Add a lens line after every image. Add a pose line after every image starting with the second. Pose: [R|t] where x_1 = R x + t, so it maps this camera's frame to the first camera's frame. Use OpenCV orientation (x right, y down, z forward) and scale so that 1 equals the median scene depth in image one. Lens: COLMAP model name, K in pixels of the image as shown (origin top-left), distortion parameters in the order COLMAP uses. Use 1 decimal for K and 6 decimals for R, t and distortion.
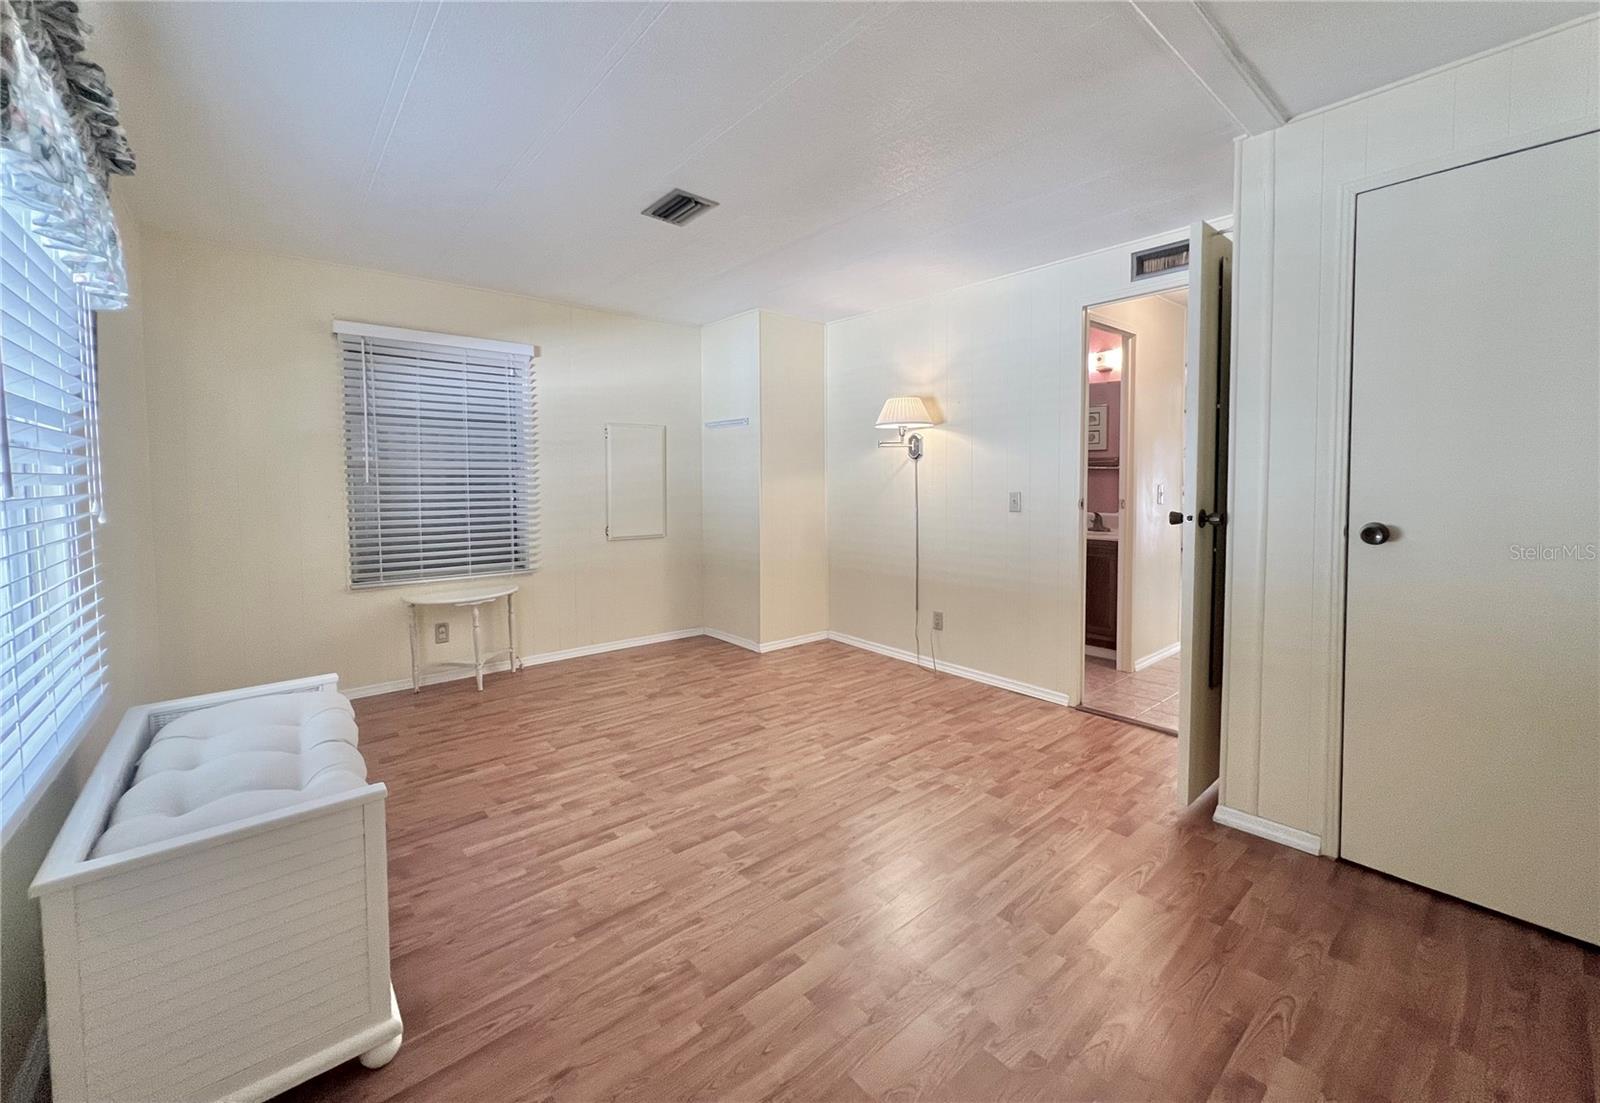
lens RADIAL K [[637.7, 0, 803.4], [0, 637.7, 501.1], [0, 0, 1]] dist [0.001088, 0.000014]
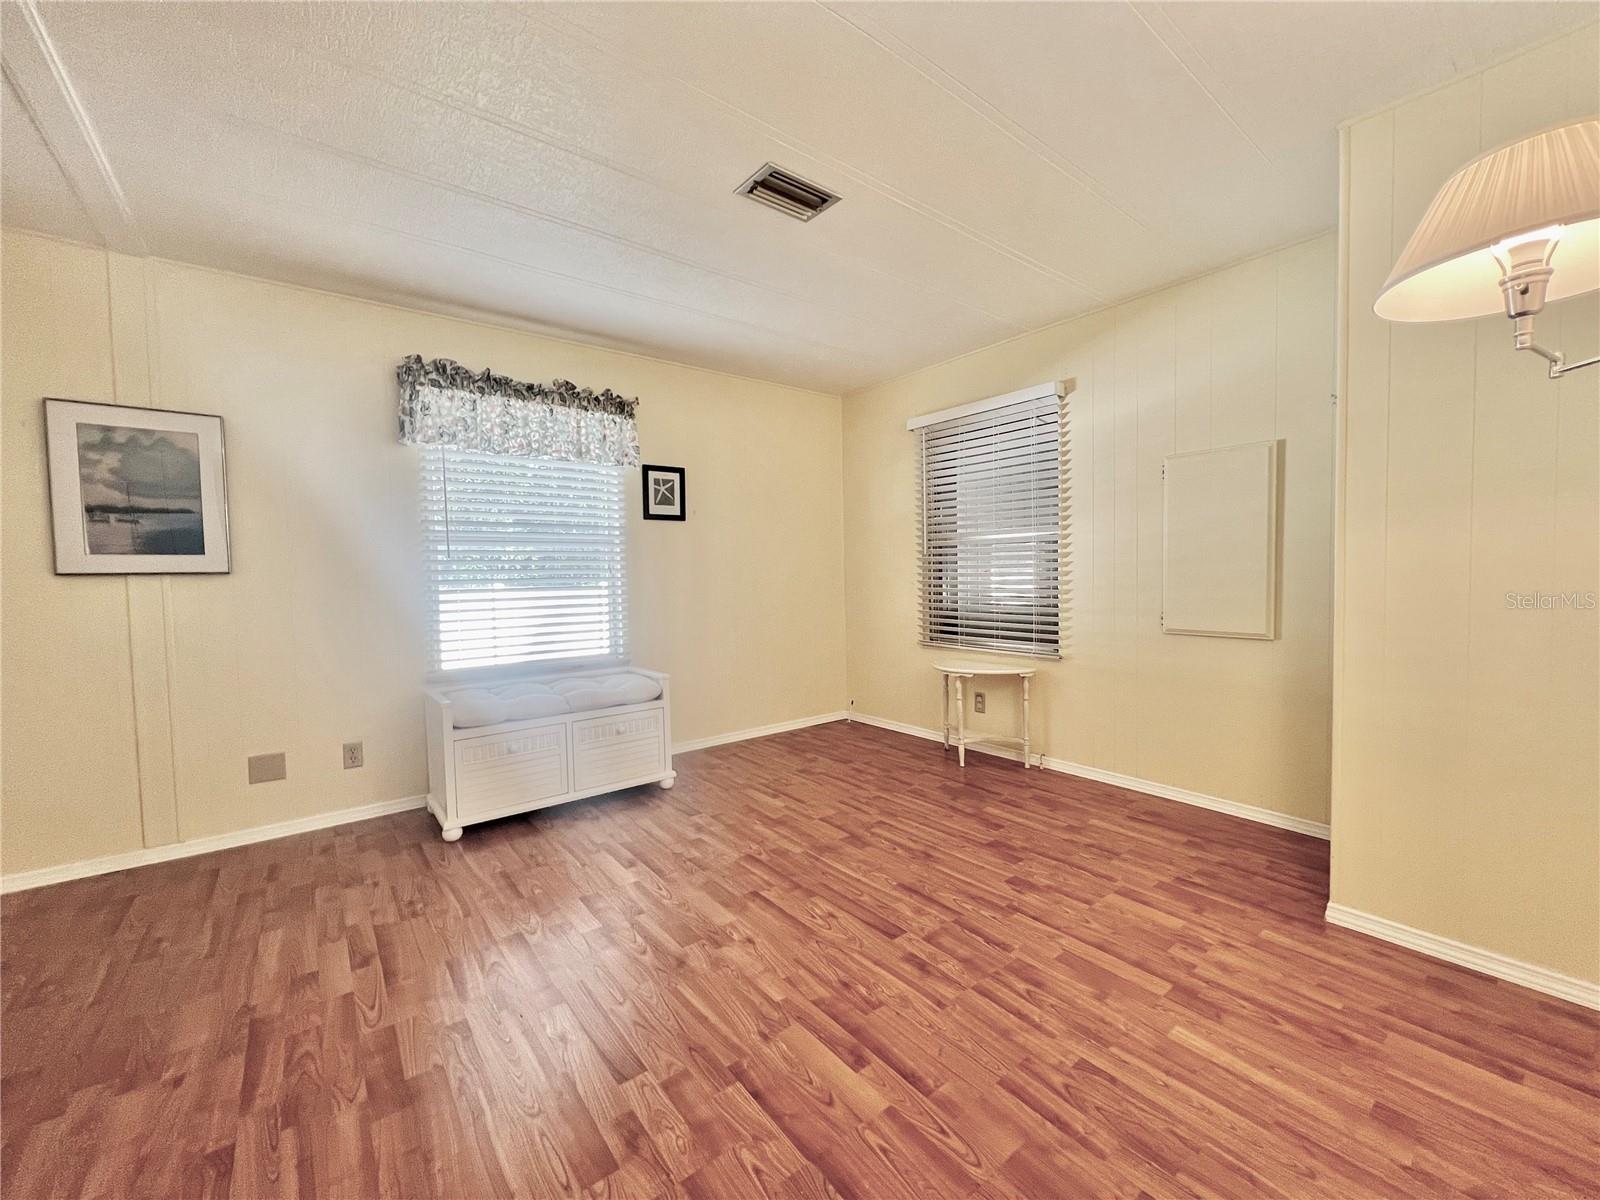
lens RADIAL K [[639.1, 0, 802.9], [0, 639.1, 600.1], [0, 0, 1]] dist [-0.001694, 0.000371]
pose [[-0.038391, 0.046025, -0.998202, 0.542208], [-0.020764, 0.998686, 0.046846, 0.005631], [0.999047, 0.022525, -0.037385, 0.933947]]
